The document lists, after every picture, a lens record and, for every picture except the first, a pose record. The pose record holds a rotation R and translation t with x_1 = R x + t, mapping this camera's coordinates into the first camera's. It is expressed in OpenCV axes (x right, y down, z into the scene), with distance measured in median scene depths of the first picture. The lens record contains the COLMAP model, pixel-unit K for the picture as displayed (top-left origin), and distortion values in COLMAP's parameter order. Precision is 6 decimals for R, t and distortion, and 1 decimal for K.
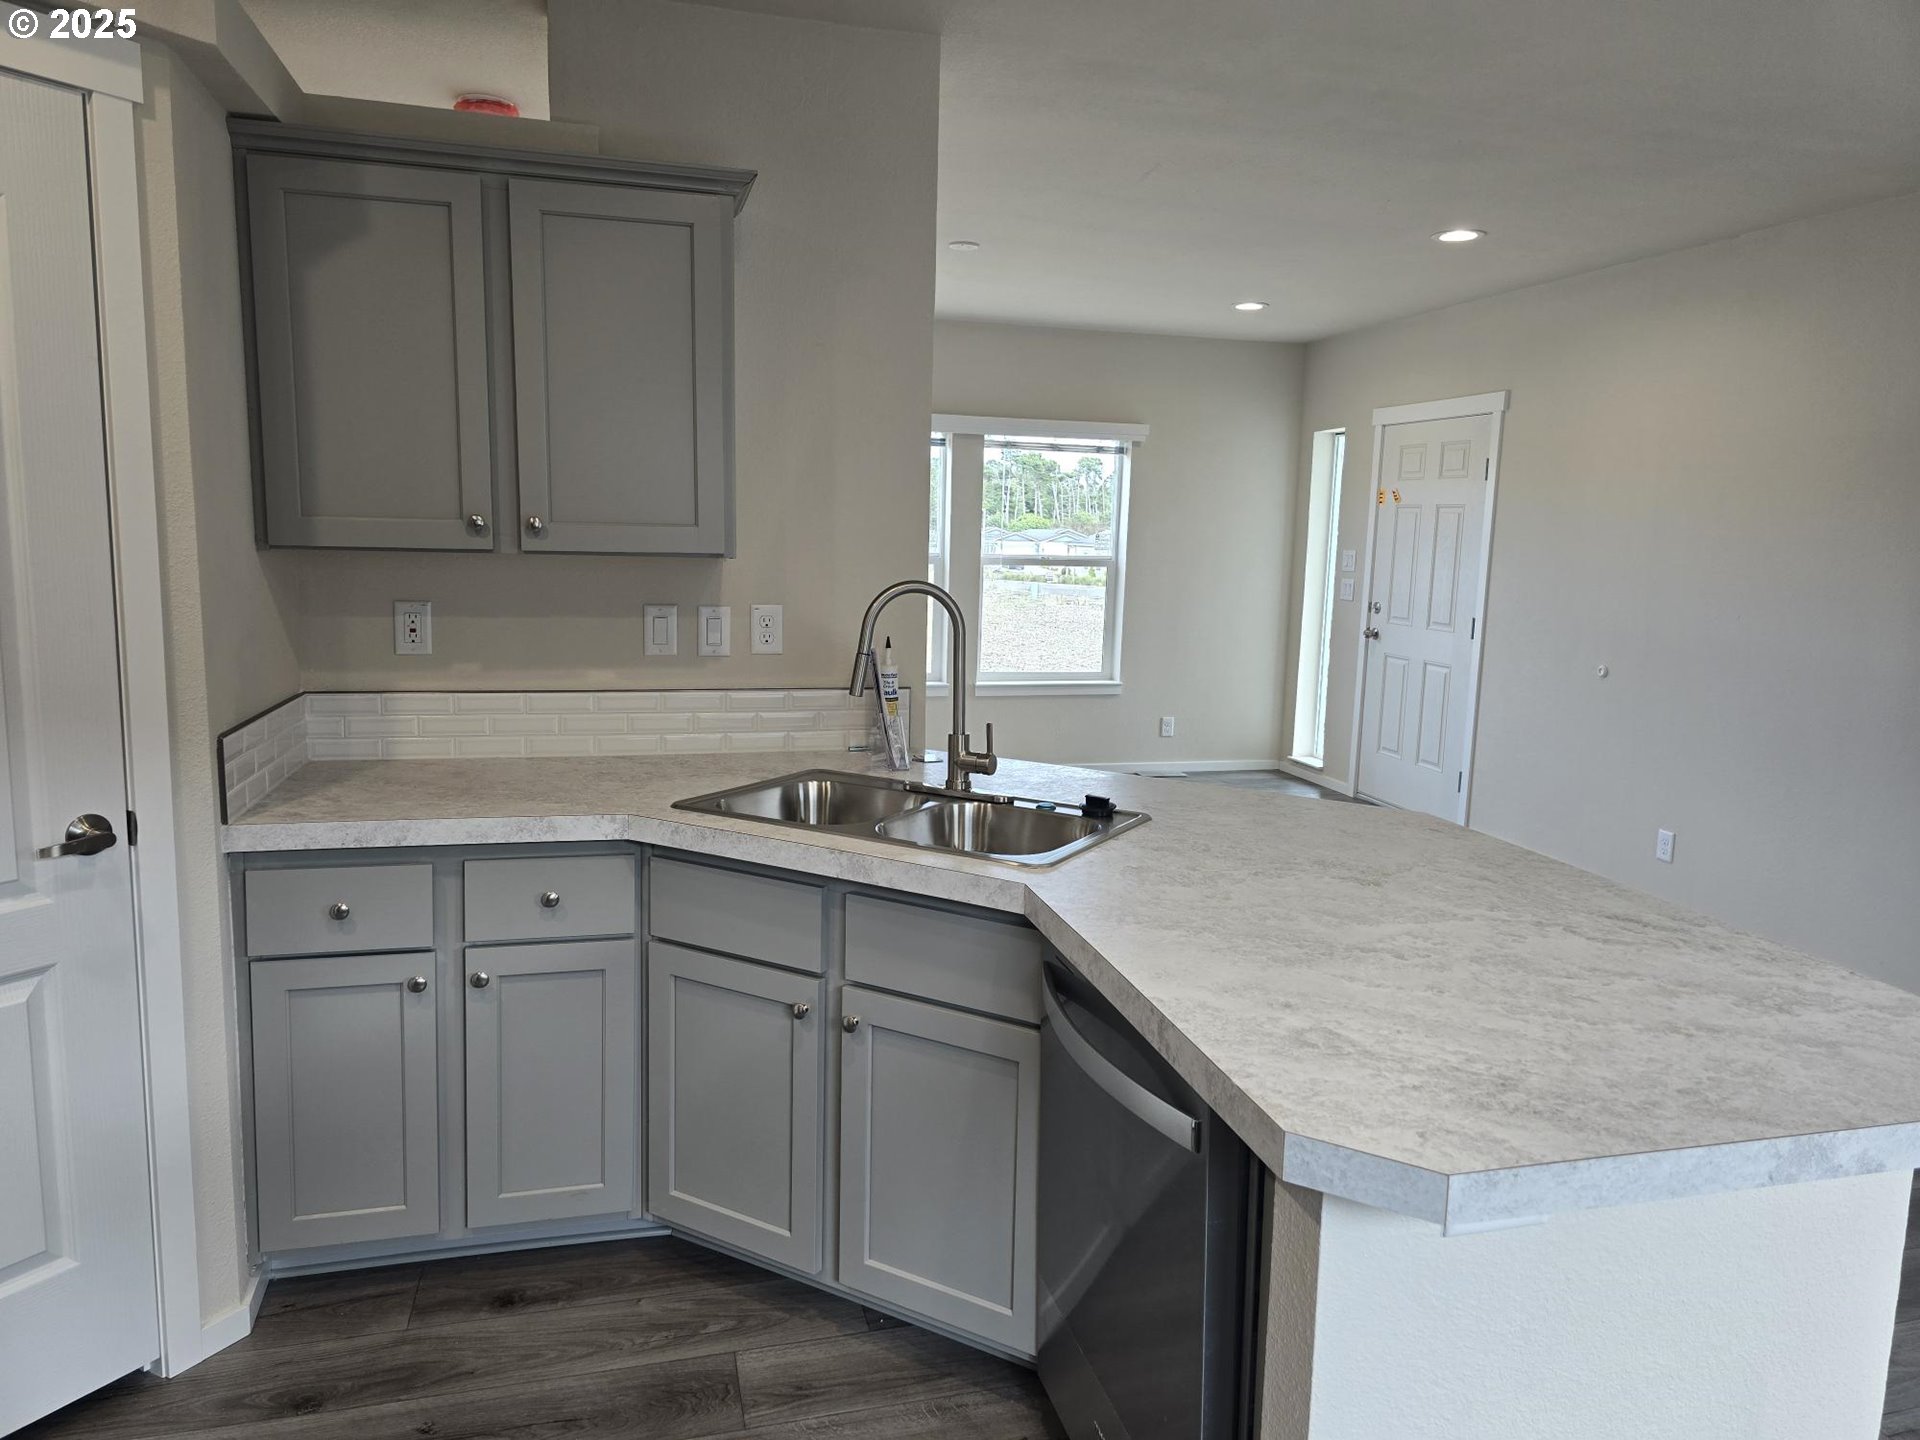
lens RADIAL K [[1298.1, 0, 967.6], [0, 1298.1, 708.6], [0, 0, 1]] dist [0.064407, -0.047341]
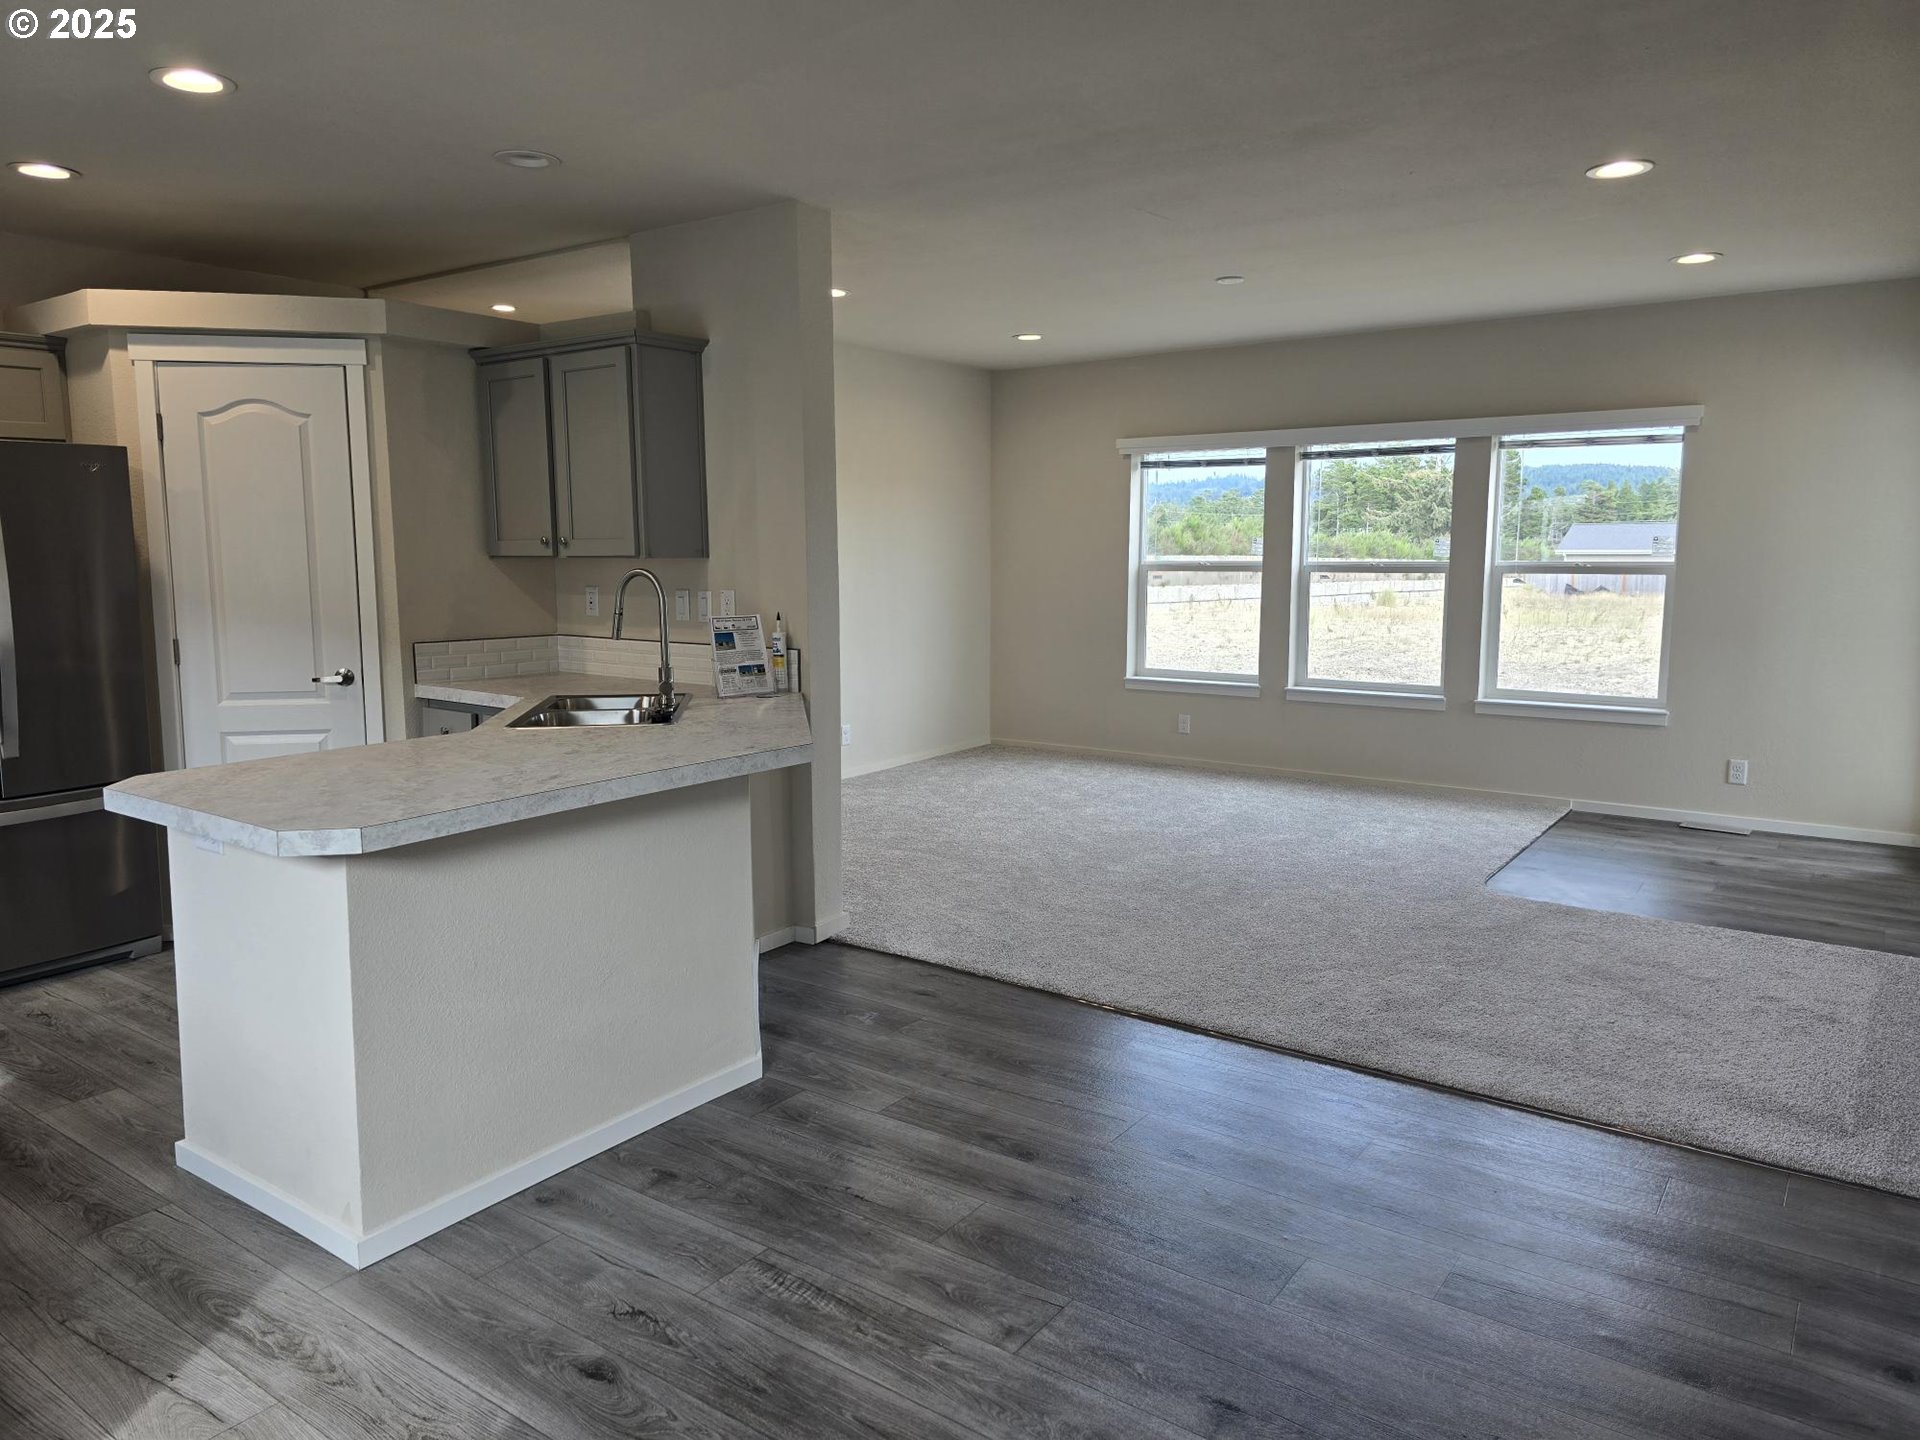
lens RADIAL K [[1298.1, 0, 957.2], [0, 1298.1, 709.3], [0, 0, 1]] dist [0.064407, -0.047341]
pose [[0.625264, 0.070981, -0.777179, 1.529879], [-0.088698, 0.995866, 0.019593, 0.007717], [0.775357, 0.056684, 0.628975, 0.314514]]
